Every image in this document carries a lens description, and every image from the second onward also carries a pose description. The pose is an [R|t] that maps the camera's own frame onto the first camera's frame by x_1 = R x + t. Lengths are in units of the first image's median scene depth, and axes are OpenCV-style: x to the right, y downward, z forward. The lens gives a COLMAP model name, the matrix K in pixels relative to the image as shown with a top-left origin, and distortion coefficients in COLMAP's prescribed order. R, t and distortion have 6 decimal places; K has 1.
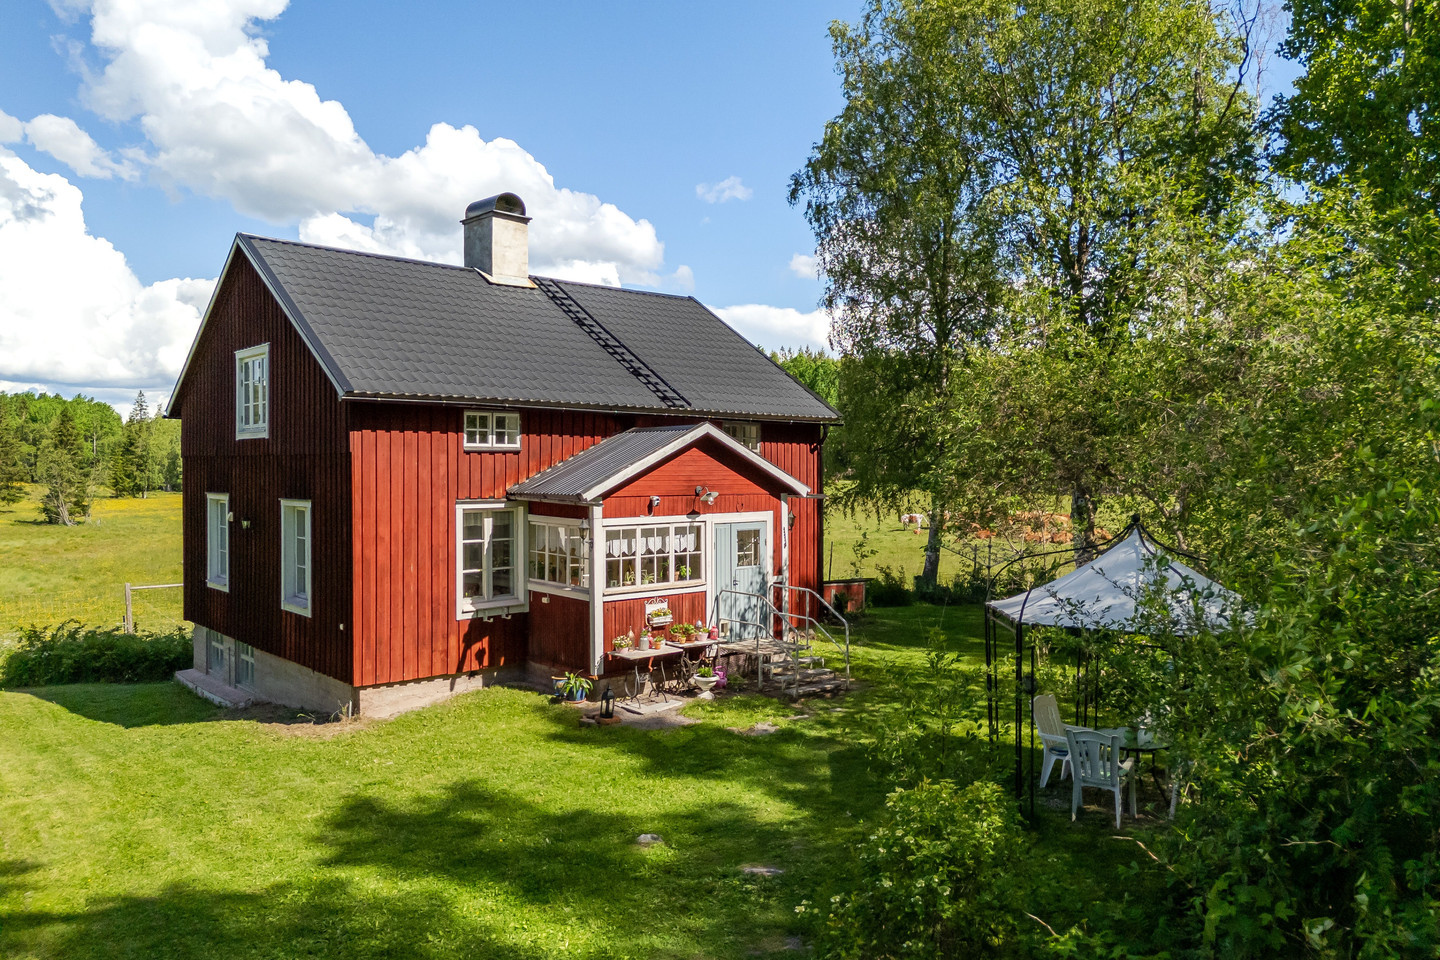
lens RADIAL K [[1046.6, 0, 720.0], [0, 1046.6, 480.0], [0, 0, 1]] dist [0.053984, -0.002304]
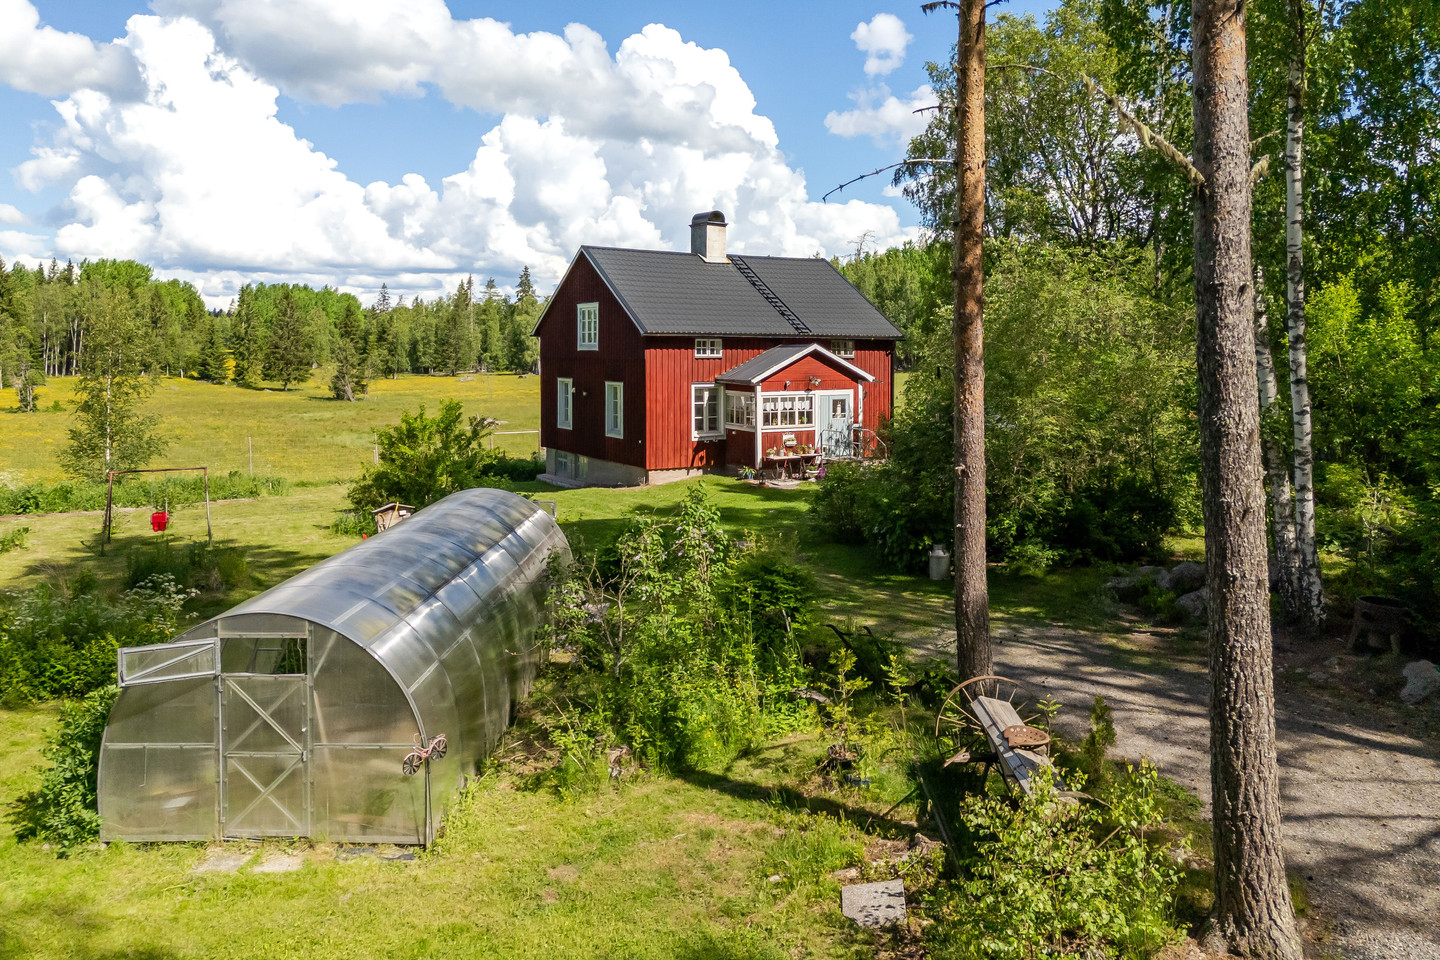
lens RADIAL K [[1046.6, 0, 720.0], [0, 1046.6, 480.0], [0, 0, 1]] dist [0.053984, -0.002304]
pose [[0.983782, 0.022858, -0.177907, 0.165825], [-0.003162, 0.993903, 0.110216, -0.016700], [0.179342, -0.107866, 0.977856, -0.976127]]
